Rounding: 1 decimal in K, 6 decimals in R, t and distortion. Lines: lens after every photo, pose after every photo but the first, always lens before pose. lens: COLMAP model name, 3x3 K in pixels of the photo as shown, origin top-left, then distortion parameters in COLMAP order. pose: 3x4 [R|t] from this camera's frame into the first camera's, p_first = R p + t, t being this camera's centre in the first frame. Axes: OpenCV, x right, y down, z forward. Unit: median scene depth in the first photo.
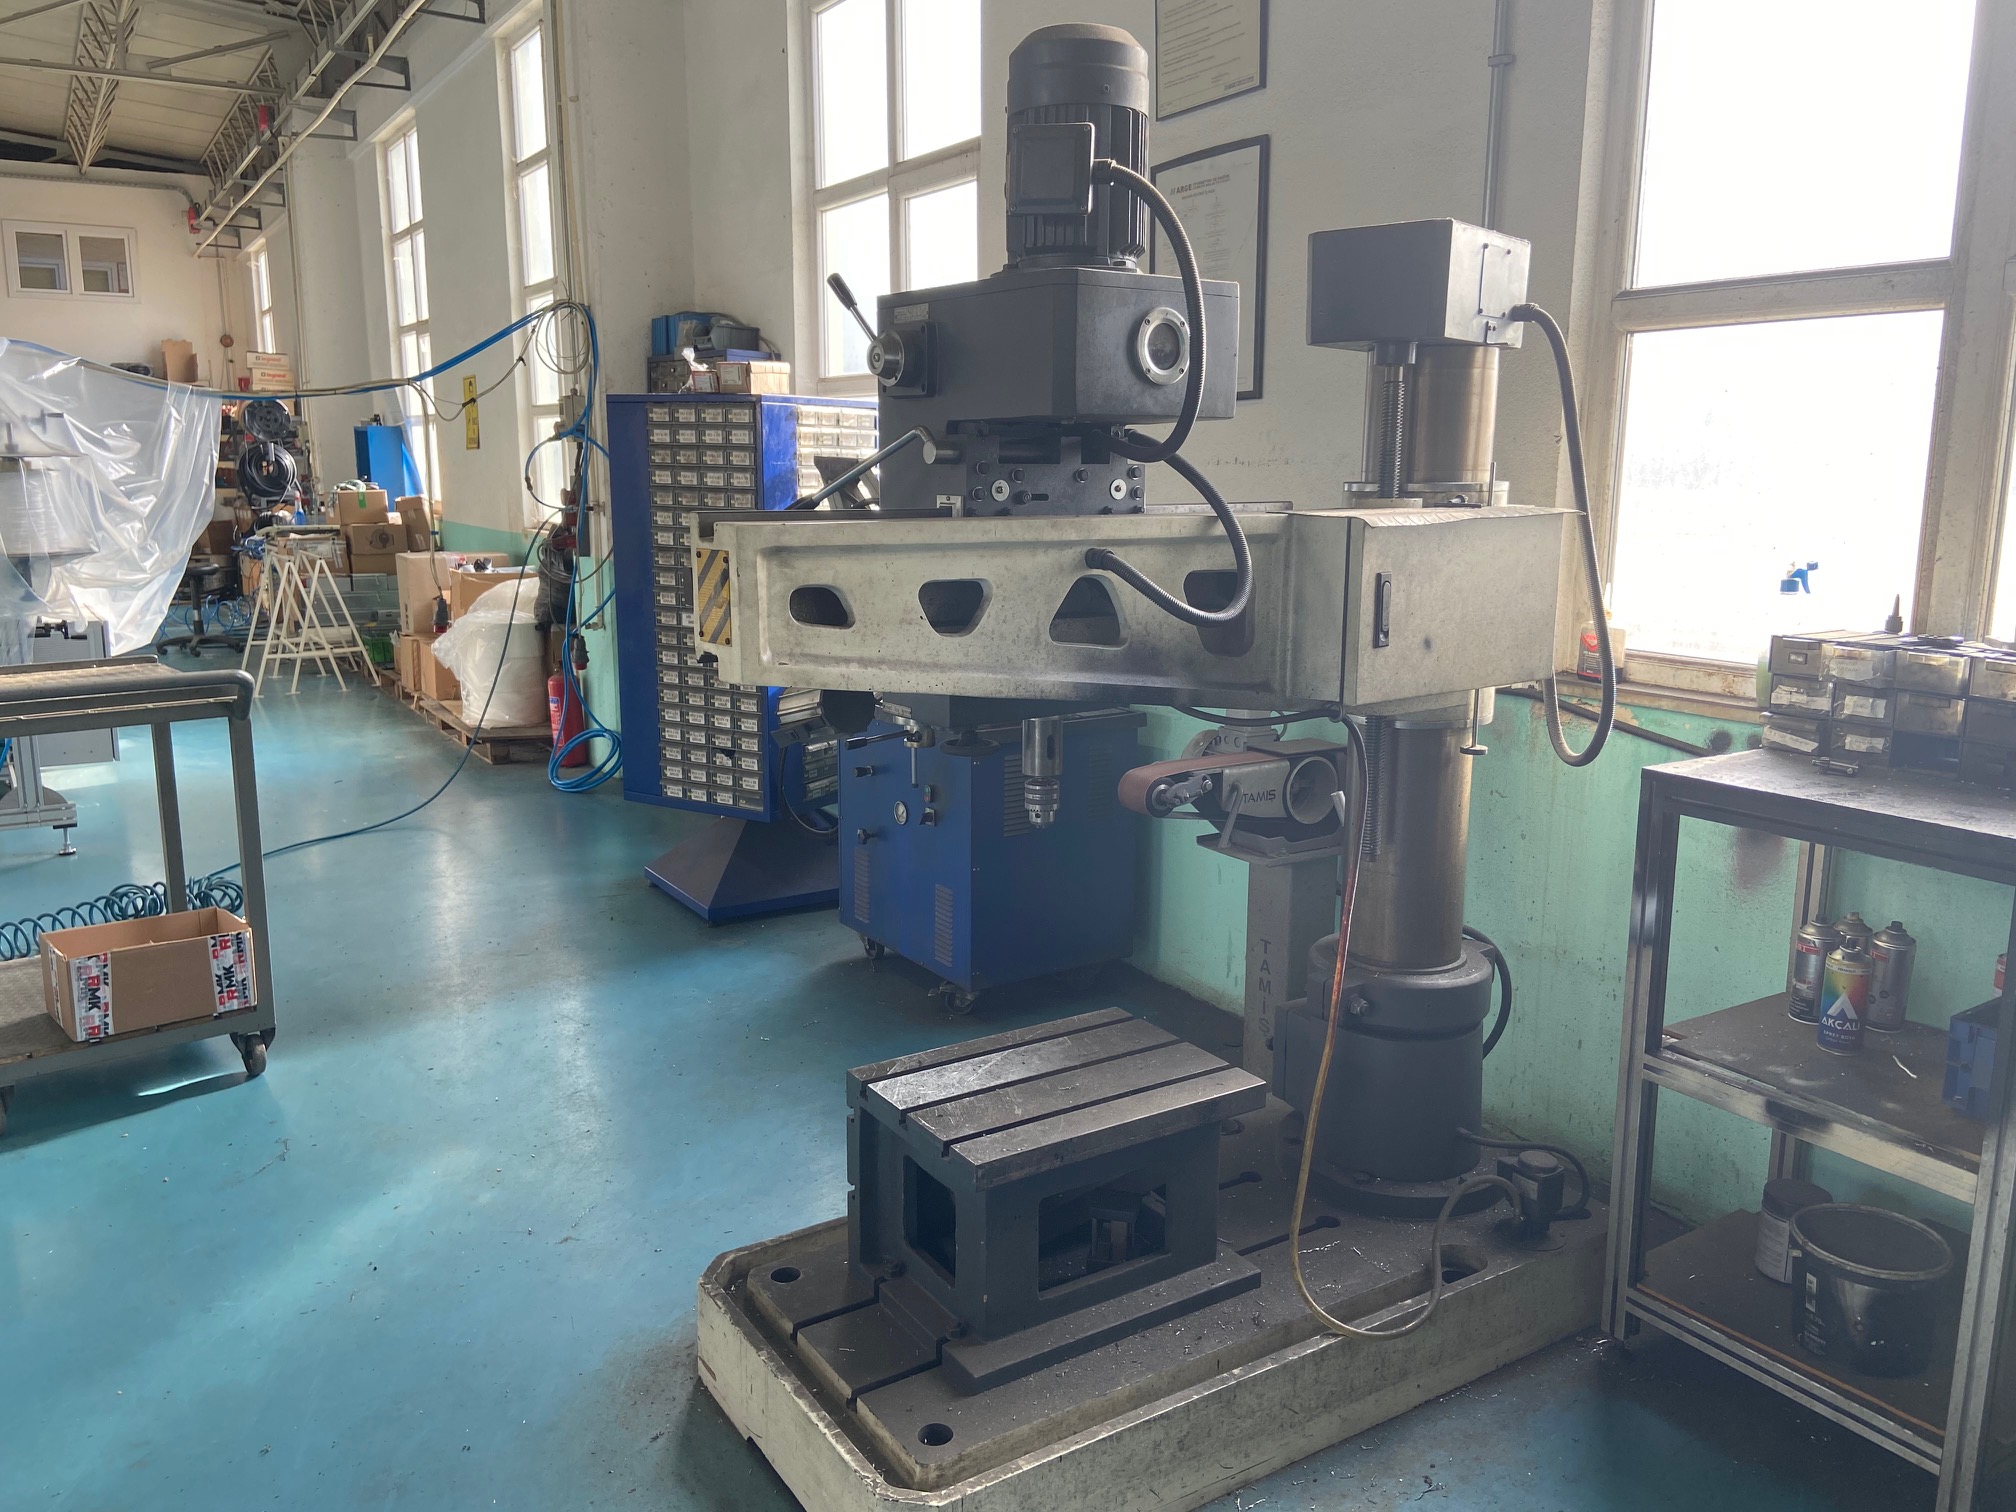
lens RADIAL K [[1521.7, 0, 996.7], [0, 1521.7, 761.5], [0, 0, 1]] dist [0.085192, -0.108312]
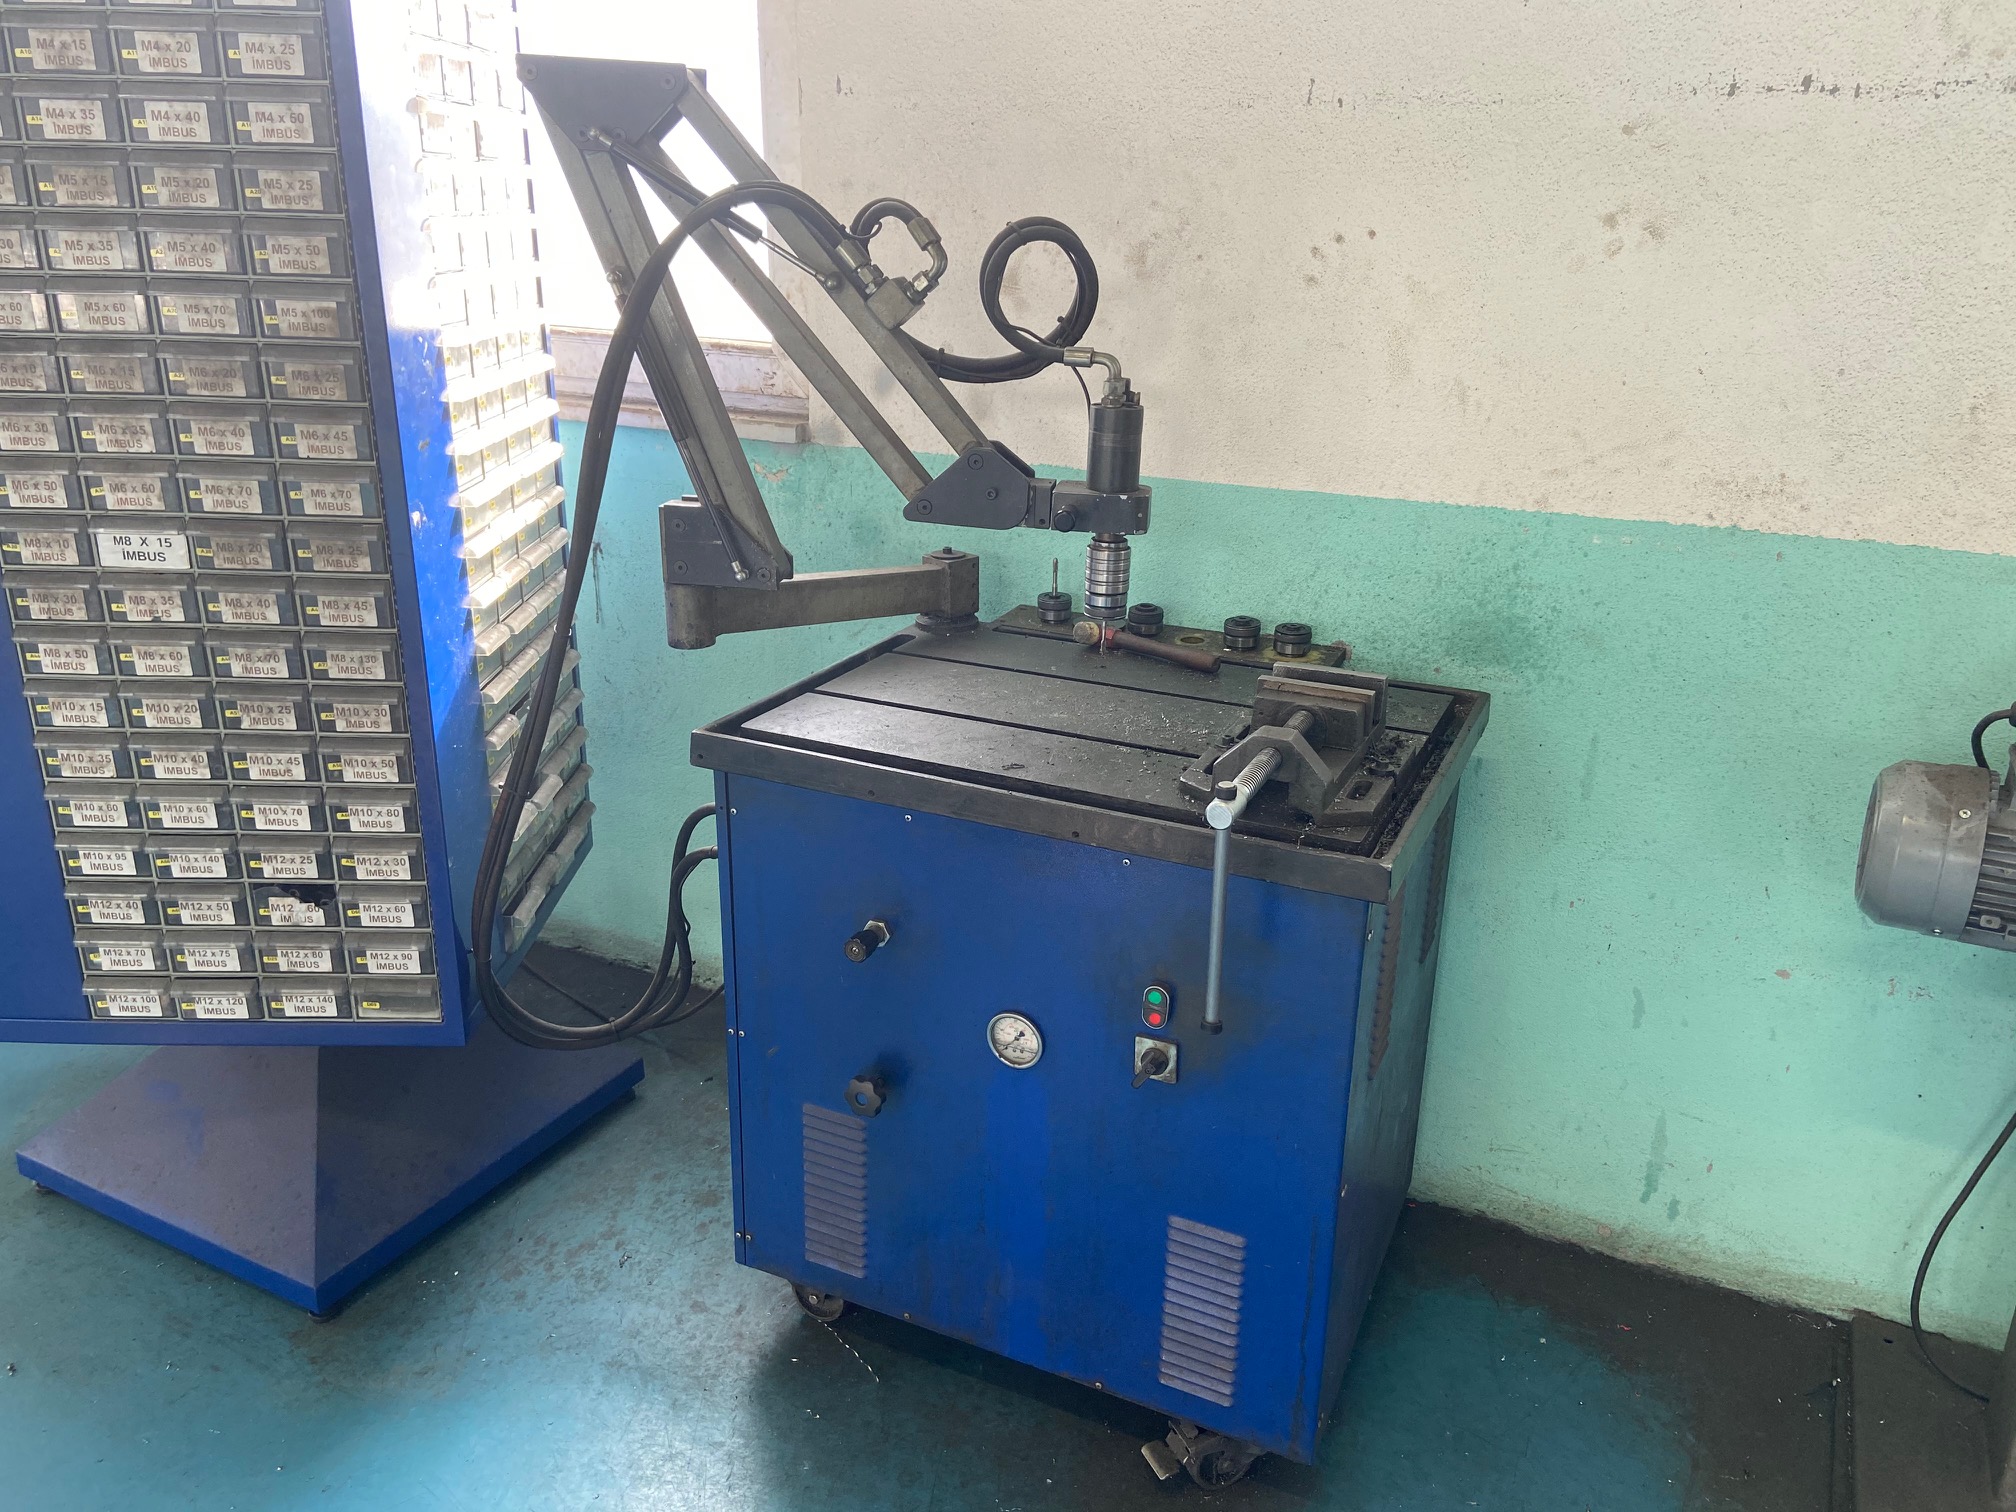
lens RADIAL K [[1521.7, 0, 990.4], [0, 1521.7, 746.2], [0, 0, 1]] dist [0.085192, -0.108312]
pose [[0.855465, -0.165681, 0.490641, -0.212741], [0.089045, 0.980389, 0.175806, -0.092897], [-0.510147, -0.106707, 0.853442, 0.593606]]
